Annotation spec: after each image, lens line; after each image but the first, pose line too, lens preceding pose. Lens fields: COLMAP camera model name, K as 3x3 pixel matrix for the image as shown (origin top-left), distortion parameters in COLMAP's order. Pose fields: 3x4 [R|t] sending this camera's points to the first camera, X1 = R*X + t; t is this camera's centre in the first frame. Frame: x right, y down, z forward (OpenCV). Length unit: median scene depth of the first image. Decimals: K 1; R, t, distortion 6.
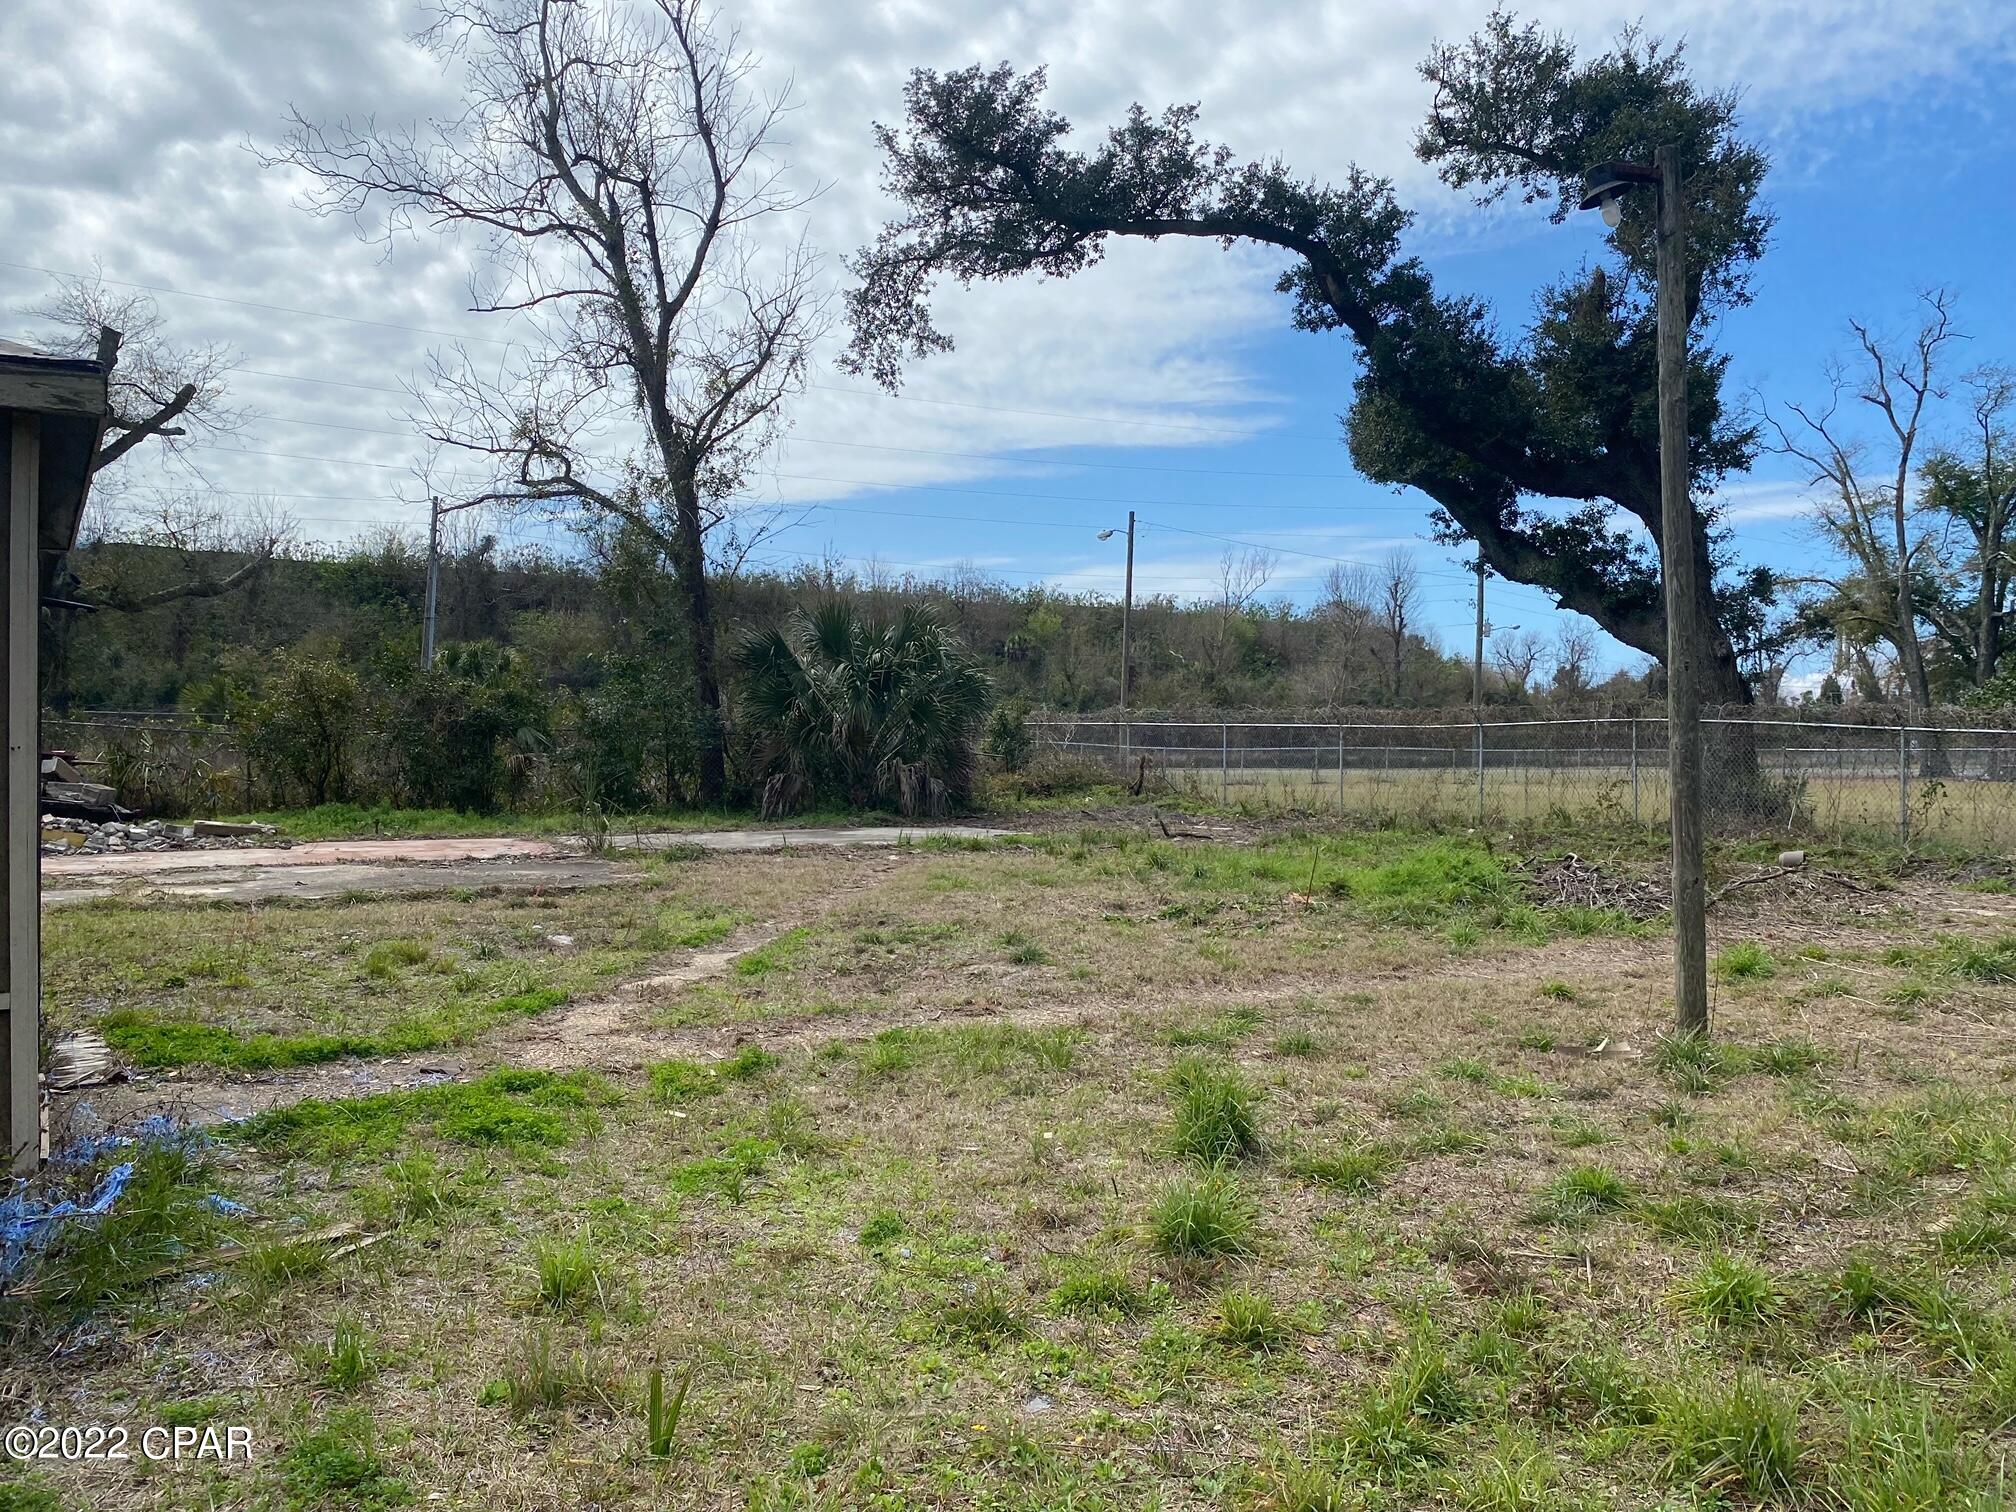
lens RADIAL K [[1561.4, 0, 1010.1], [0, 1561.4, 765.4], [0, 0, 1]] dist [0.037103, -0.007771]
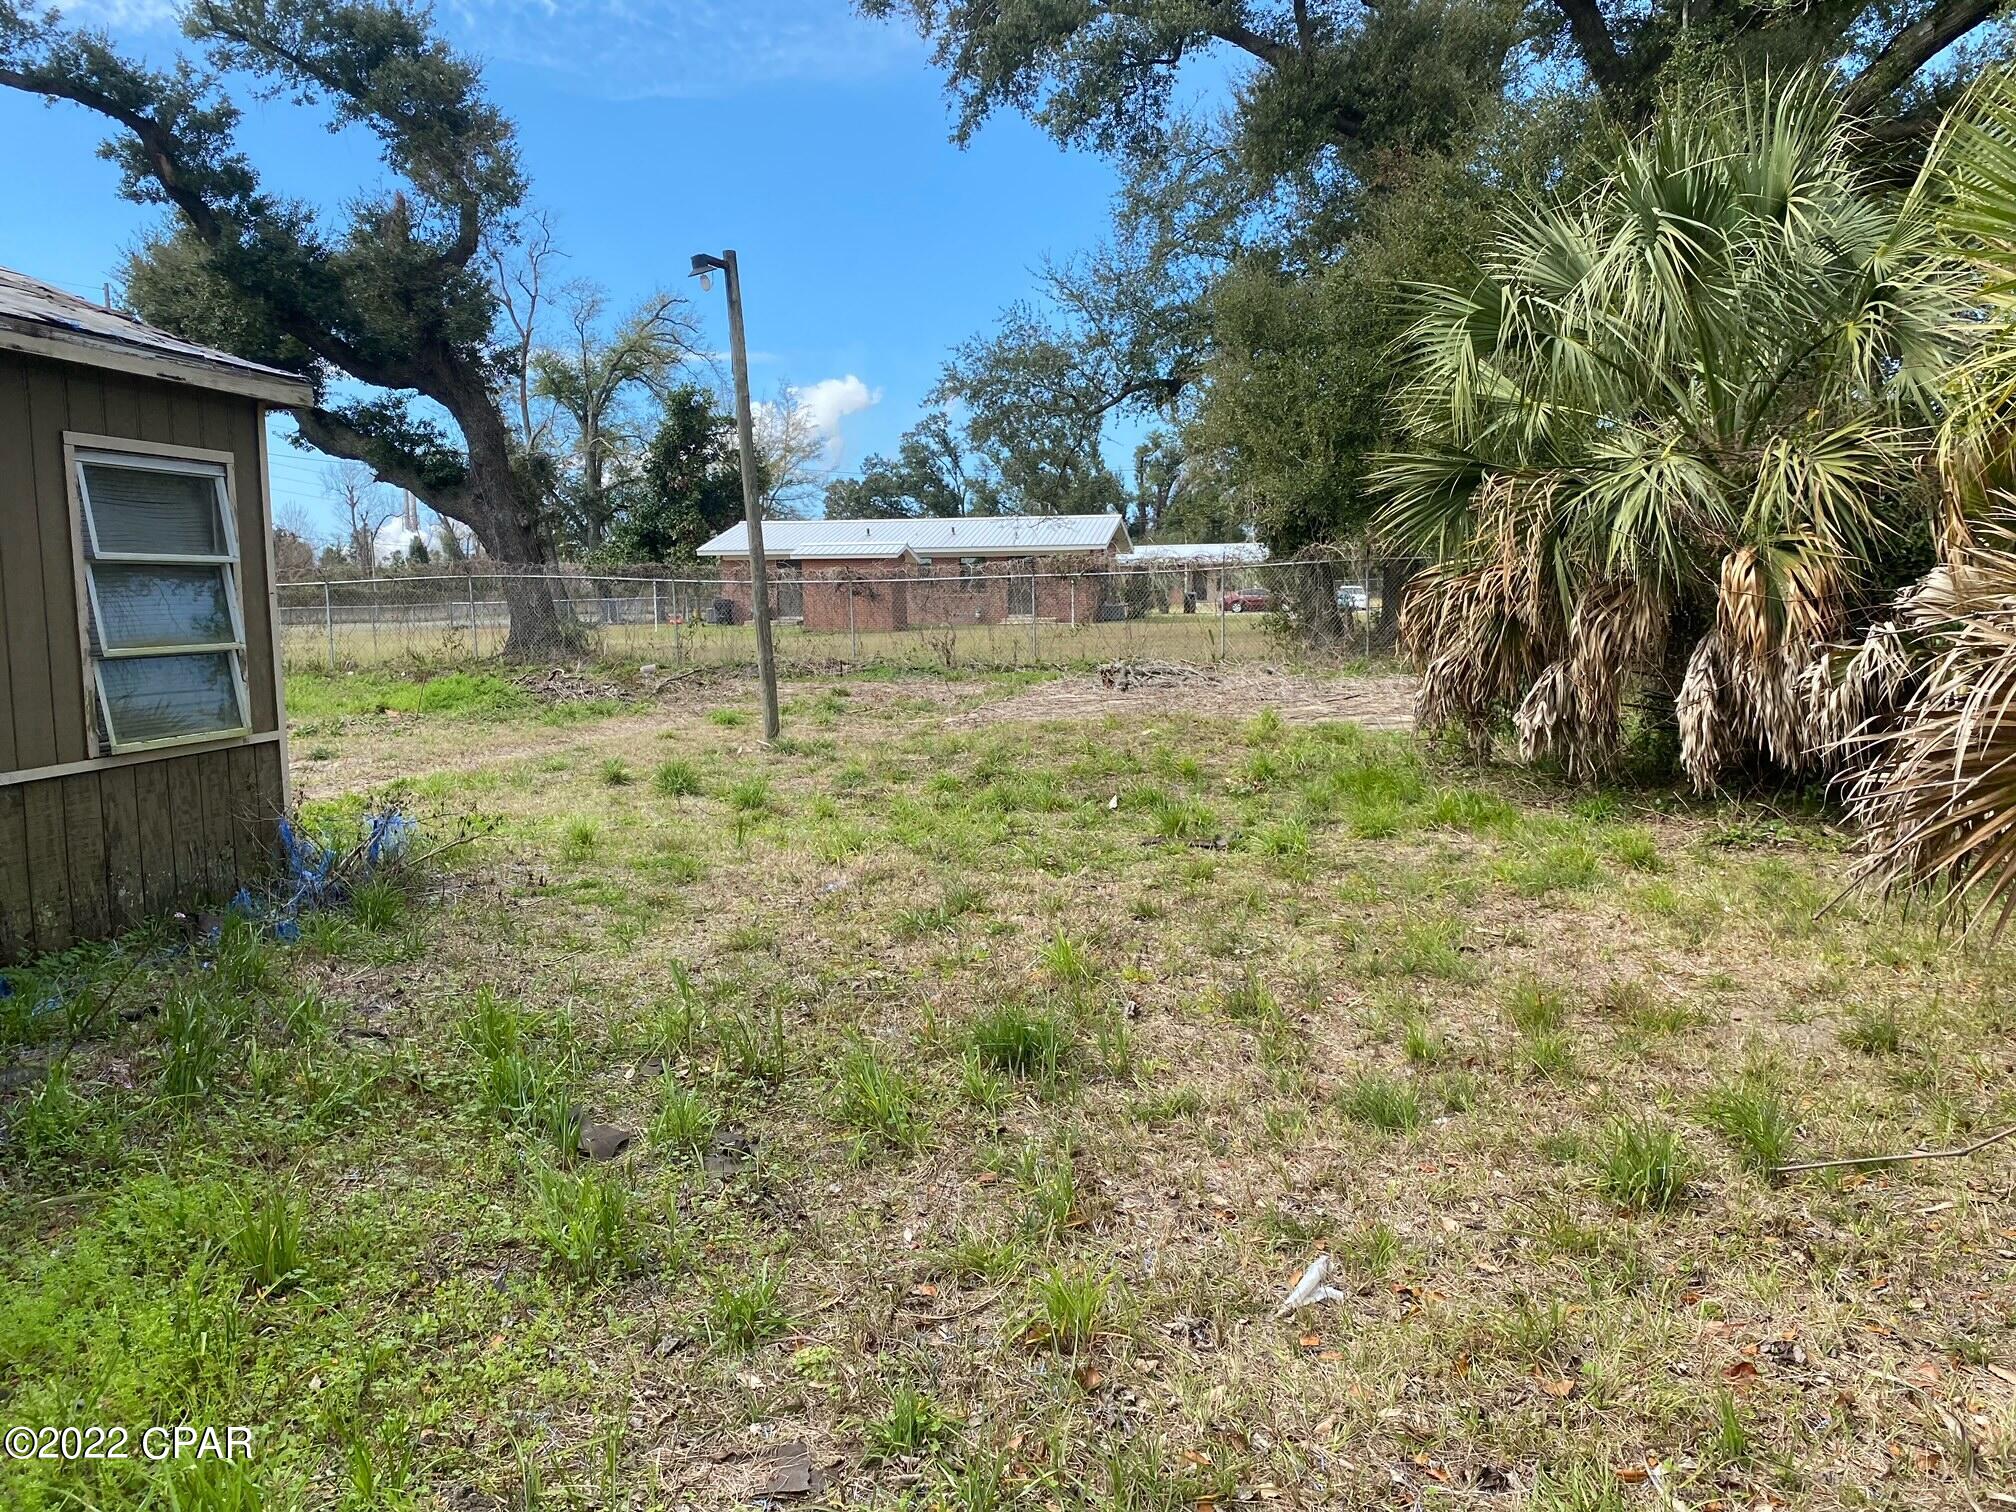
lens RADIAL K [[1561.4, 0, 1010.1], [0, 1561.4, 765.4], [0, 0, 1]] dist [0.037103, -0.007771]
pose [[0.661374, -0.104352, 0.742762, -0.248387], [0.038487, 0.993692, 0.105336, 0.005129], [-0.749068, -0.041080, 0.661218, -0.145767]]
